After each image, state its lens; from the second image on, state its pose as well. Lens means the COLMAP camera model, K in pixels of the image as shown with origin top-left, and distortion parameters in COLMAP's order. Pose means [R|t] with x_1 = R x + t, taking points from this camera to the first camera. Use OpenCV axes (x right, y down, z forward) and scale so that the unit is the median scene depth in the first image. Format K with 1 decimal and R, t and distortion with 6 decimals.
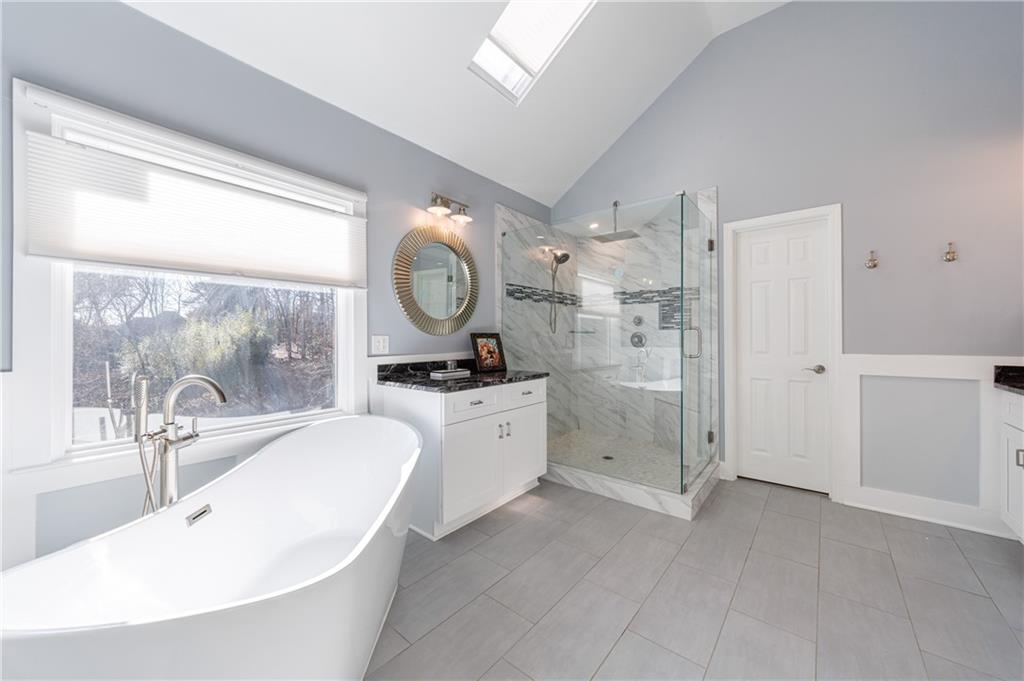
lens RADIAL K [[380.8, 0, 510.2], [0, 380.8, 335.6], [0, 0, 1]] dist [0.018553, 0.000015]
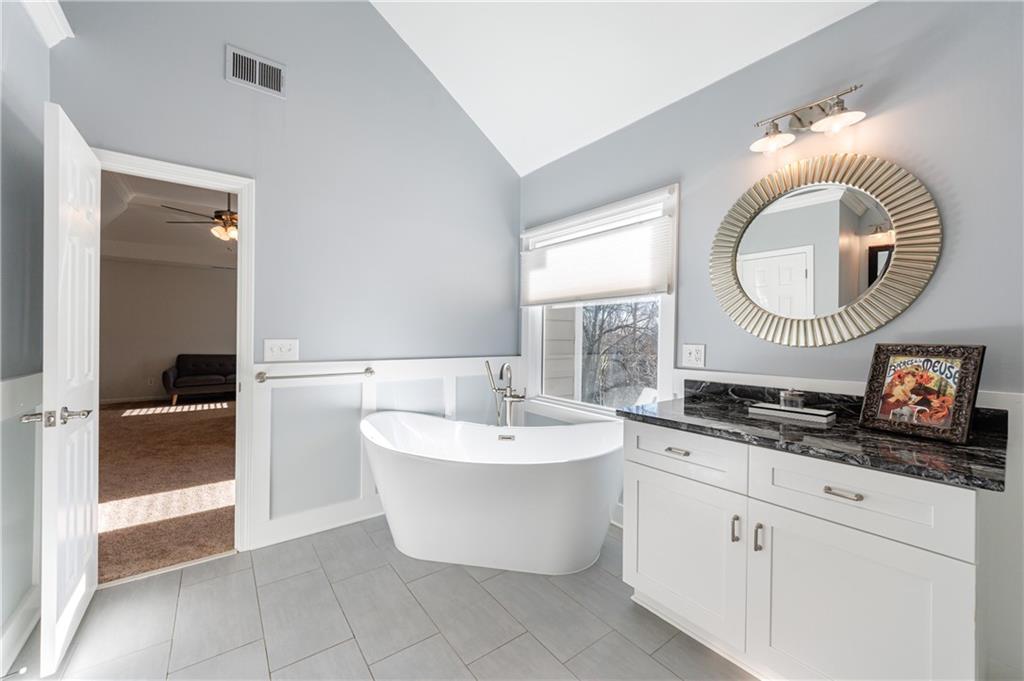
lens RADIAL K [[399.7, 0, 512.8], [0, 399.7, 336.7], [0, 0, 1]] dist [-0.000444, -0.000085]
pose [[-0.233582, 0.003790, -0.972330, 0.558148], [-0.005784, 0.999969, 0.005287, -0.018249], [0.972320, 0.006859, -0.233553, 0.775448]]
